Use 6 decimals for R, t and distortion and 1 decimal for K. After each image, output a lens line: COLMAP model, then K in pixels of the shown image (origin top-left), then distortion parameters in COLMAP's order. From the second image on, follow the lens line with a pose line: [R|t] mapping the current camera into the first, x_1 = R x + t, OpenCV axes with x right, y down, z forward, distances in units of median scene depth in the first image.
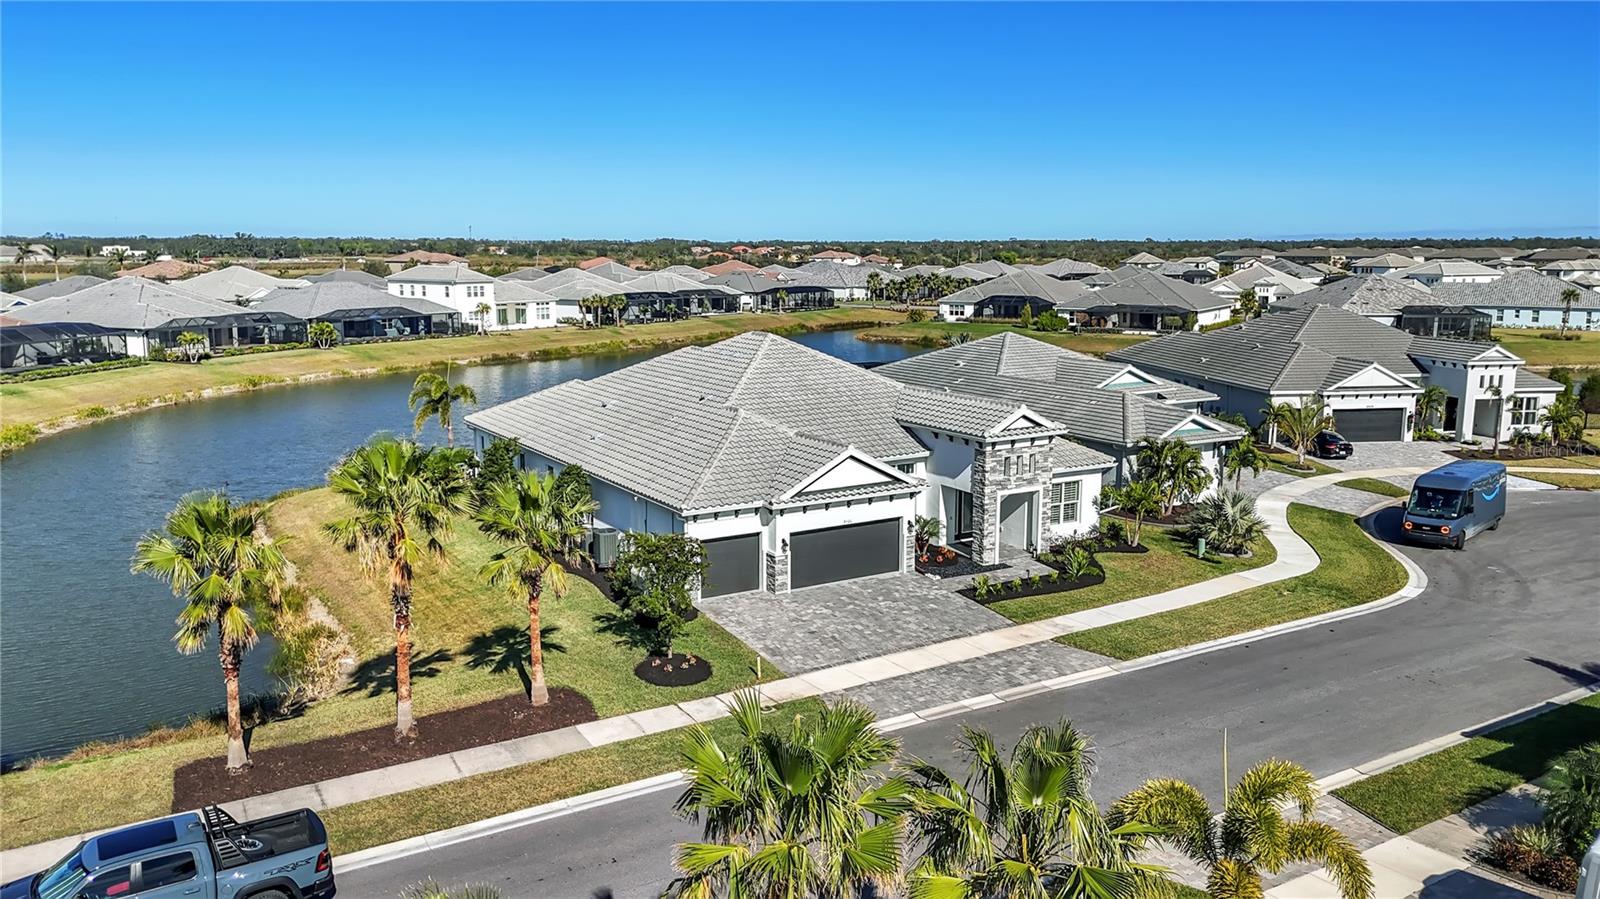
lens RADIAL K [[1211.1, 0, 790.3], [0, 1211.1, 450.5], [0, 0, 1]] dist [0.045538, -0.024711]
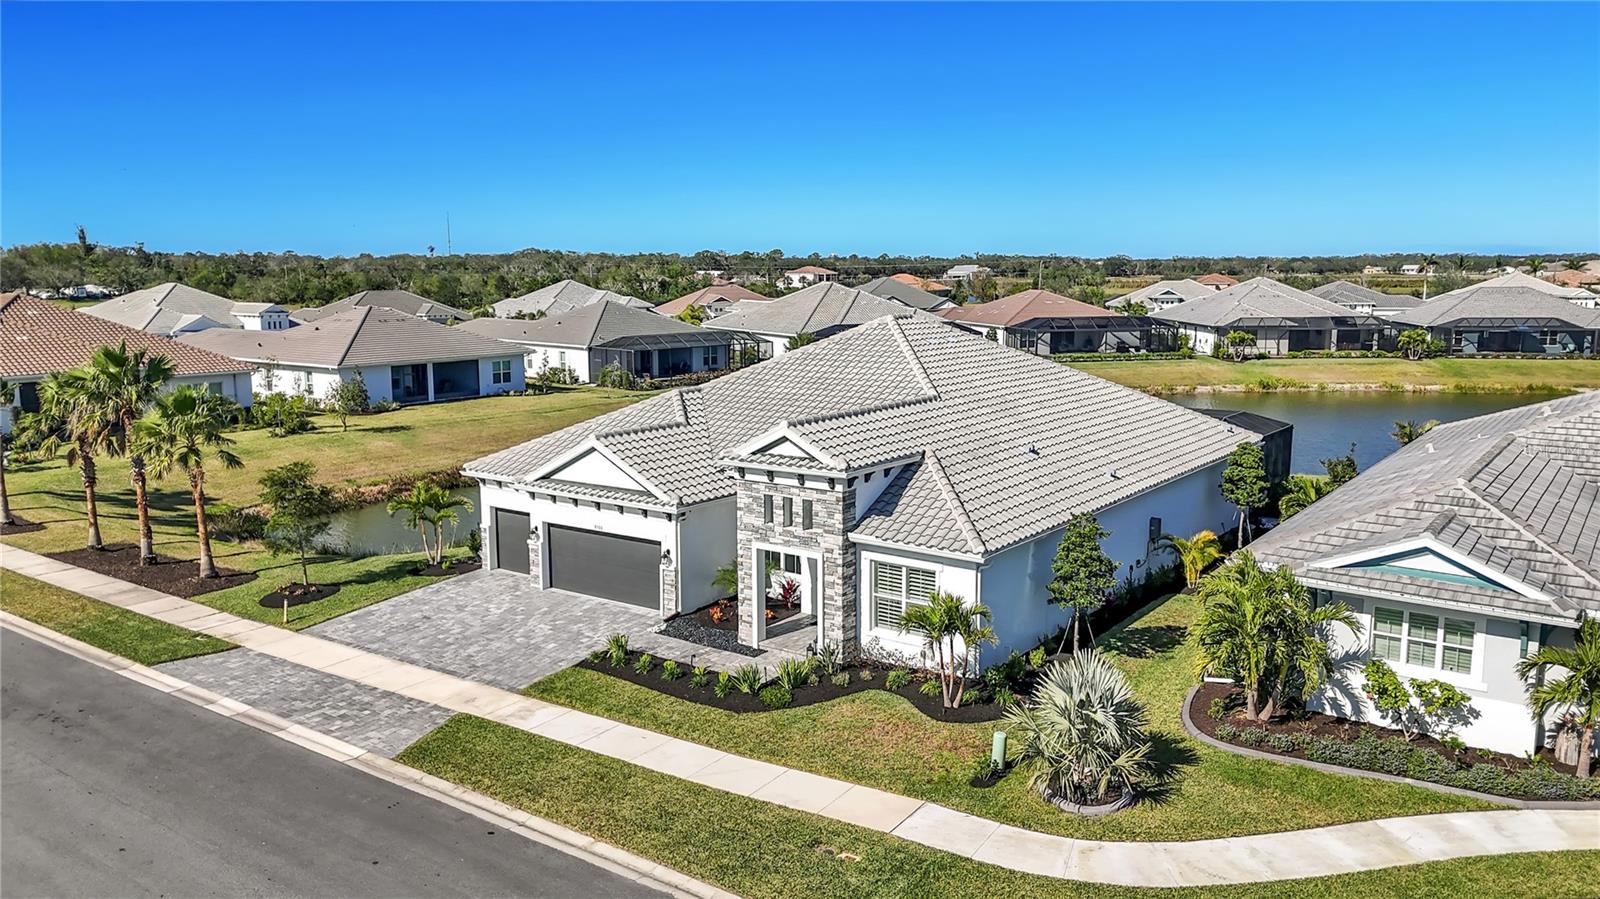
lens RADIAL K [[1211.1, 0, 793.0], [0, 1211.1, 449.6], [0, 0, 1]] dist [0.045538, -0.024711]
pose [[0.377555, 0.137117, -0.915779, 0.708286], [-0.151765, 0.984766, 0.084876, -0.070011], [0.913466, 0.106938, 0.392613, 0.663312]]
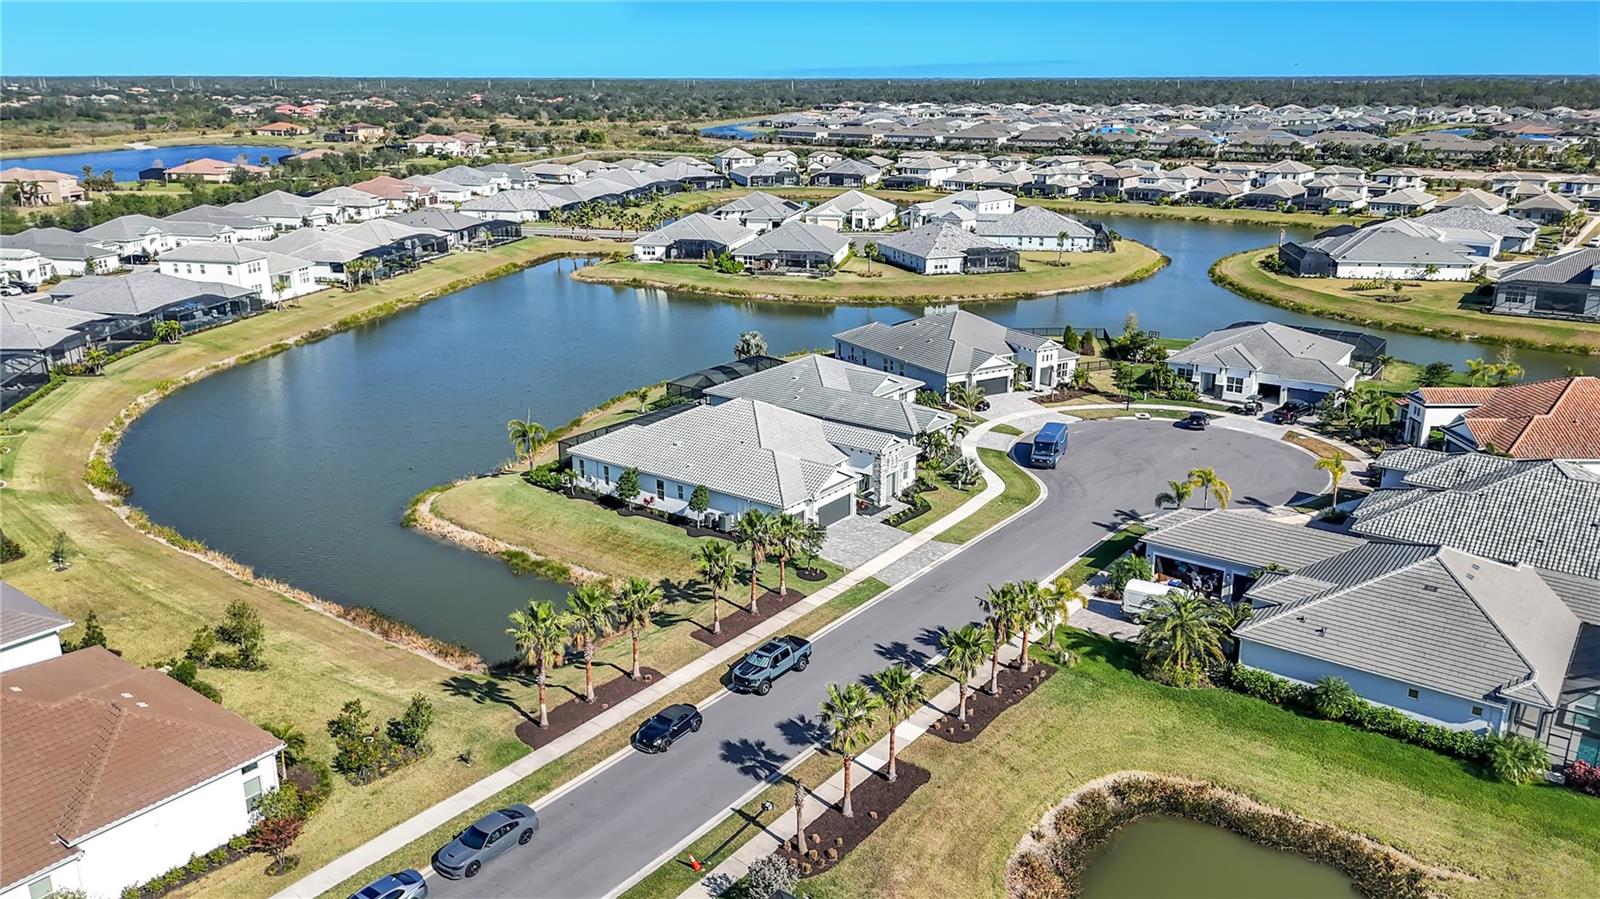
lens RADIAL K [[1211.1, 0, 796.6], [0, 1211.1, 446.2], [0, 0, 1]] dist [0.045538, -0.024711]
pose [[0.930242, -0.112470, 0.349286, -0.679591], [0.066515, 0.987784, 0.140920, -0.308356], [-0.360868, -0.107857, 0.926359, -0.909754]]
